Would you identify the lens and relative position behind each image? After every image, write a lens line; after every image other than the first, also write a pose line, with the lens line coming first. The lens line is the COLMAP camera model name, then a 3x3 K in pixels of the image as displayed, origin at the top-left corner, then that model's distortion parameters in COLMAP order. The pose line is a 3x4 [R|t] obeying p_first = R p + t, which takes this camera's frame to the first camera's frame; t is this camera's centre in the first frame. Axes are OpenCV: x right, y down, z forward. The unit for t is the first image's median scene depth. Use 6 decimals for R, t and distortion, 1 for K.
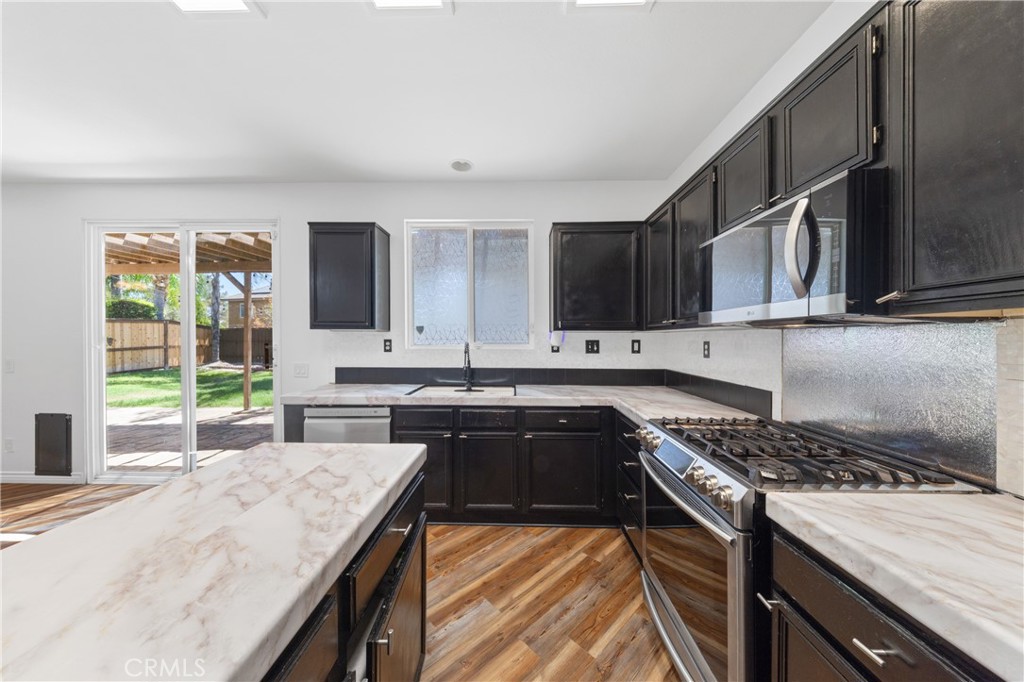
lens RADIAL K [[337.8, 0, 512.0], [0, 337.8, 341.0], [0, 0, 1]] dist [0.049466, -0.000015]
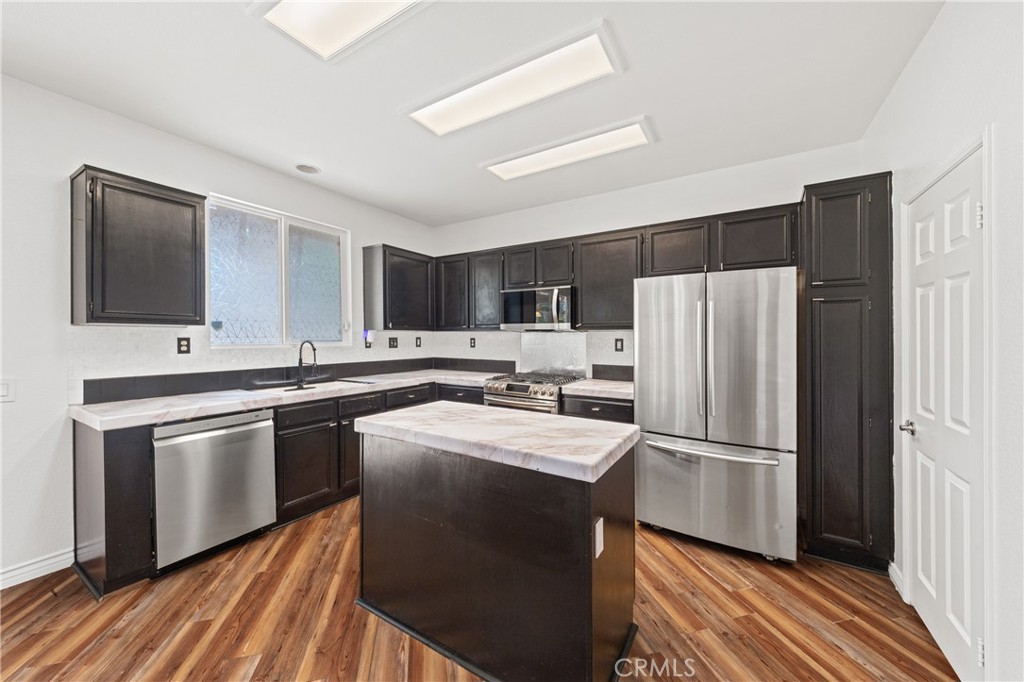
lens RADIAL K [[369.9, 0, 509.8], [0, 369.9, 331.4], [0, 0, 1]] dist [-0.000047, -0.000017]
pose [[0.504720, 0.010894, 0.863215, -0.761816], [0.004939, 0.999868, -0.015507, -0.002135], [-0.863269, 0.012090, 0.504599, -0.082611]]
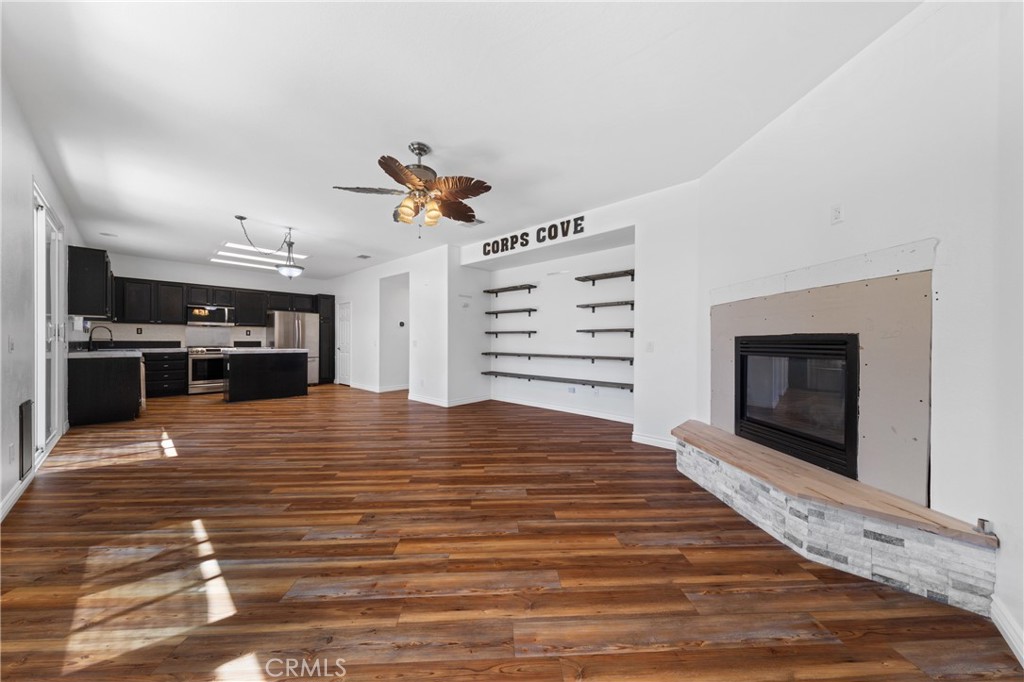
lens RADIAL K [[335.5, 0, 506.8], [0, 335.5, 343.1], [0, 0, 1]] dist [0.010079, 0.000009]
pose [[-0.757125, -0.012435, 0.653152, -2.927147], [-0.002464, 0.999866, 0.016181, 0.058692], [-0.653266, 0.010642, -0.757054, 0.920194]]
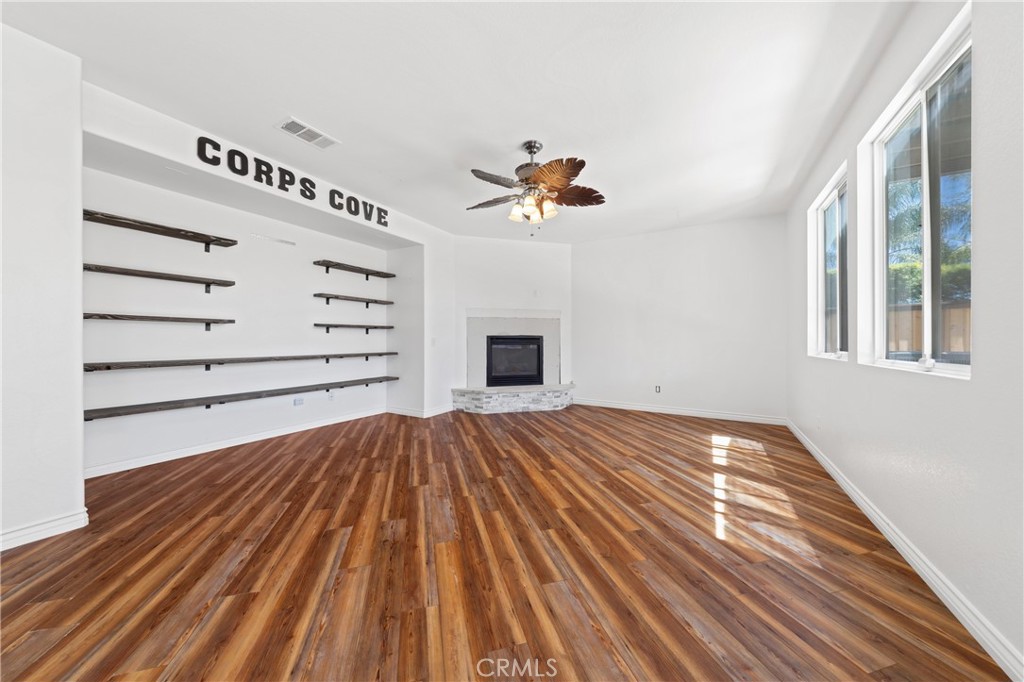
lens RADIAL K [[343.8, 0, 511.3], [0, 343.8, 339.1], [0, 0, 1]] dist [0.022131, -0.000076]
pose [[-0.477192, -0.005836, -0.878780, -1.192819], [-0.012723, 0.999919, 0.000268, 0.071860], [0.878707, 0.011309, -0.477228, 0.772249]]
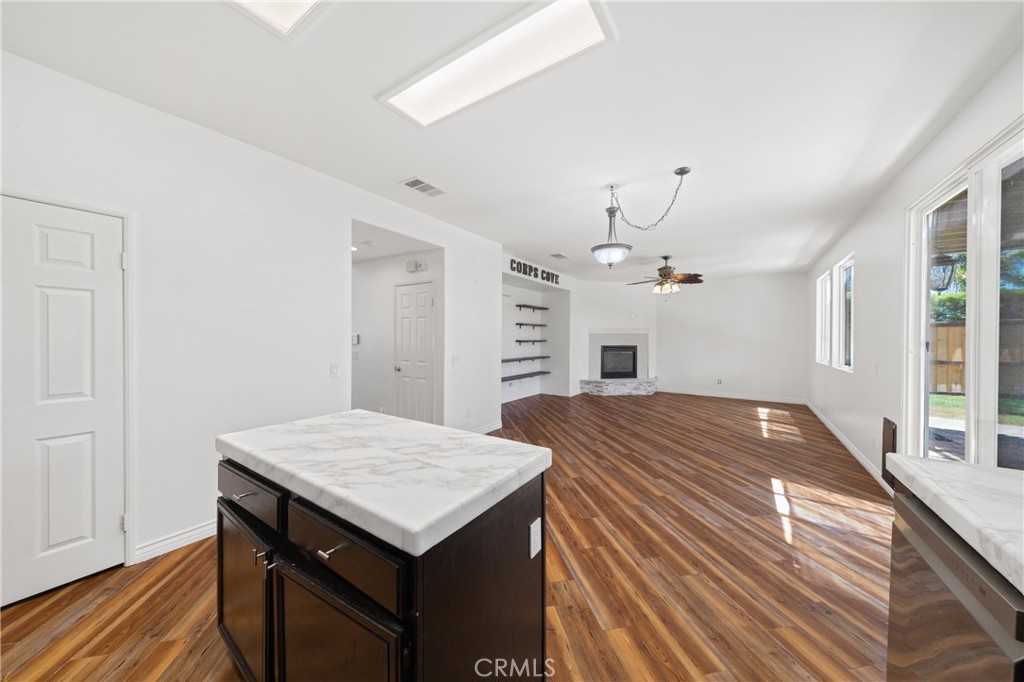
lens RADIAL K [[343.8, 0, 511.3], [0, 343.8, 339.1], [0, 0, 1]] dist [0.022131, -0.000076]
pose [[-0.536750, -0.002605, -0.843738, 0.072450], [-0.015509, 0.999857, 0.006779, -0.008374], [0.843599, 0.016724, -0.536713, 0.669596]]
